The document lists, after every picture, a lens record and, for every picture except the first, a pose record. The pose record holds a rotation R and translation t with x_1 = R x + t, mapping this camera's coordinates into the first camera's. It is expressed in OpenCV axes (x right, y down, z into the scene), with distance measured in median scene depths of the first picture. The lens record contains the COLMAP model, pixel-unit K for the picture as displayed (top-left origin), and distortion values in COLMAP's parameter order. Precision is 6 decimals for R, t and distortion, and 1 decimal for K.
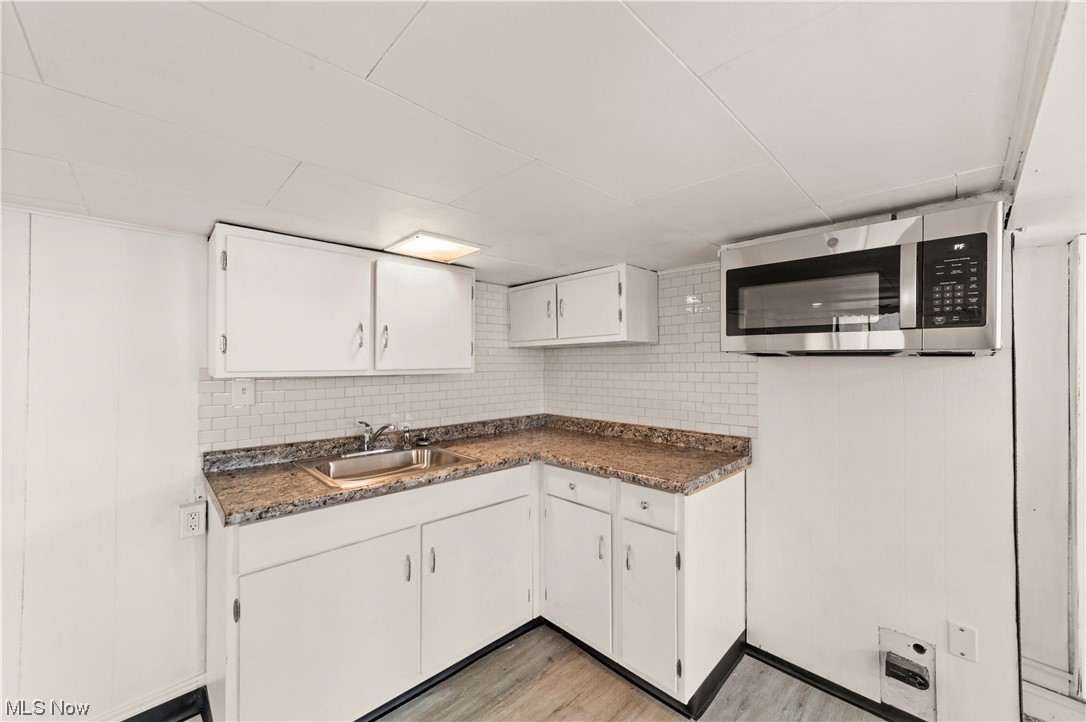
lens RADIAL K [[421.6, 0, 541.6], [0, 421.6, 360.5], [0, 0, 1]] dist [0.000022, 0.000321]
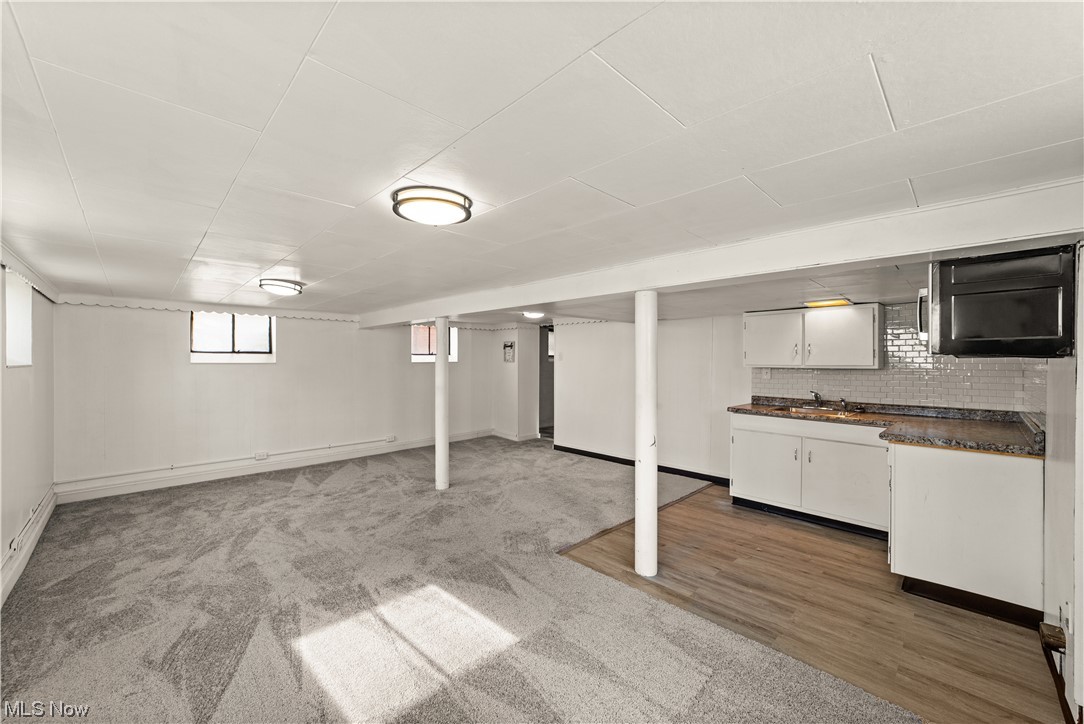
lens RADIAL K [[420.9, 0, 540.4], [0, 420.9, 360.5], [0, 0, 1]] dist [0.000022, 0.000321]
pose [[0.013896, 0.002372, -0.999901, 1.669472], [0.002612, 0.999994, 0.002408, -0.009571], [0.999900, -0.002646, 0.013890, -0.329393]]
